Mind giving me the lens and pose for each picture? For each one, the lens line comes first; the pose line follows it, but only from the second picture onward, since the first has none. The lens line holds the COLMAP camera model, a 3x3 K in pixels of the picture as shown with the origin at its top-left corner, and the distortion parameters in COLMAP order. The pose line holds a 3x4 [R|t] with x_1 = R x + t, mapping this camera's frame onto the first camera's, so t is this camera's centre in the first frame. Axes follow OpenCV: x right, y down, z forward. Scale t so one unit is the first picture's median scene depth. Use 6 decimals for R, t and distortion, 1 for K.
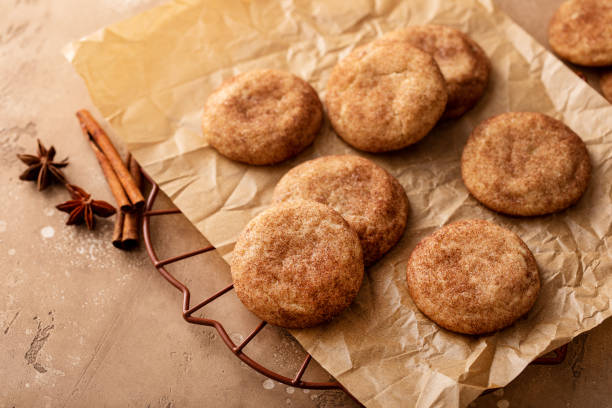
lens RADIAL K [[2139.9, 0, 306.0], [0, 2139.9, 204.0], [0, 0, 1]] dist [-0.057770, -1.038823]
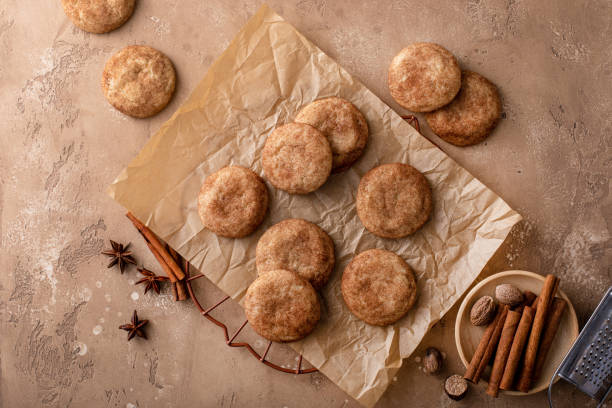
lens RADIAL K [[975.9, 0, 306.0], [0, 975.9, 204.0], [0, 0, 1]] dist [-0.019548, -0.177485]
pose [[0.972882, -0.231232, -0.005753, 0.038799], [0.183566, 0.756720, 0.627438, -0.528788], [-0.140731, -0.611479, 0.778645, 0.406063]]
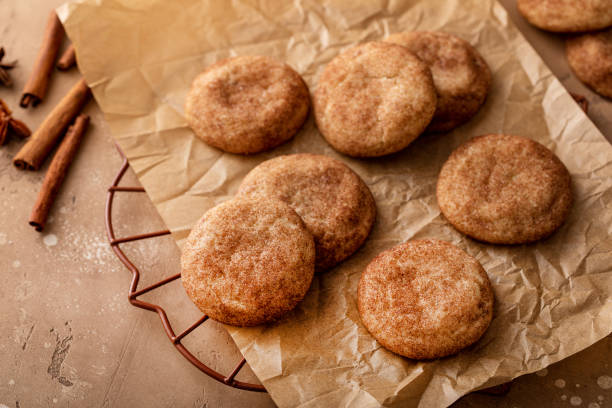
lens RADIAL K [[2139.9, 0, 306.0], [0, 2139.9, 204.0], [0, 0, 1]] dist [-0.057770, -1.038823]
pose [[0.986638, 0.136445, -0.089043, 0.102776], [-0.134572, 0.990543, 0.026736, -0.026301], [0.091849, -0.014396, 0.995669, 0.032674]]
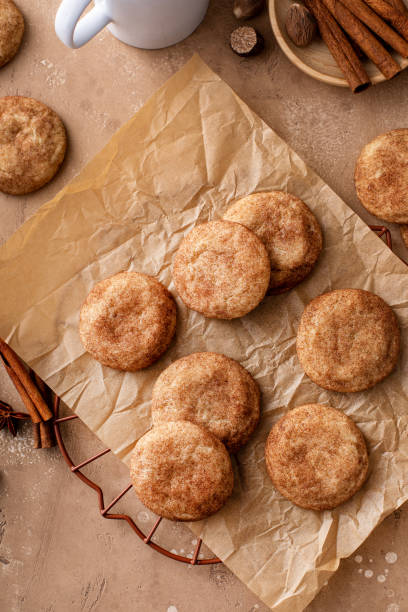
lens RADIAL K [[975.9, 0, 203.2], [0, 975.9, 283.3], [0, 0, 1]] dist [-0.019548, -0.177485]
pose [[0.990337, -0.138539, -0.006329, 0.027786], [0.113421, 0.782829, 0.611813, -0.408091], [-0.079806, -0.606618, 0.790977, 0.587574]]
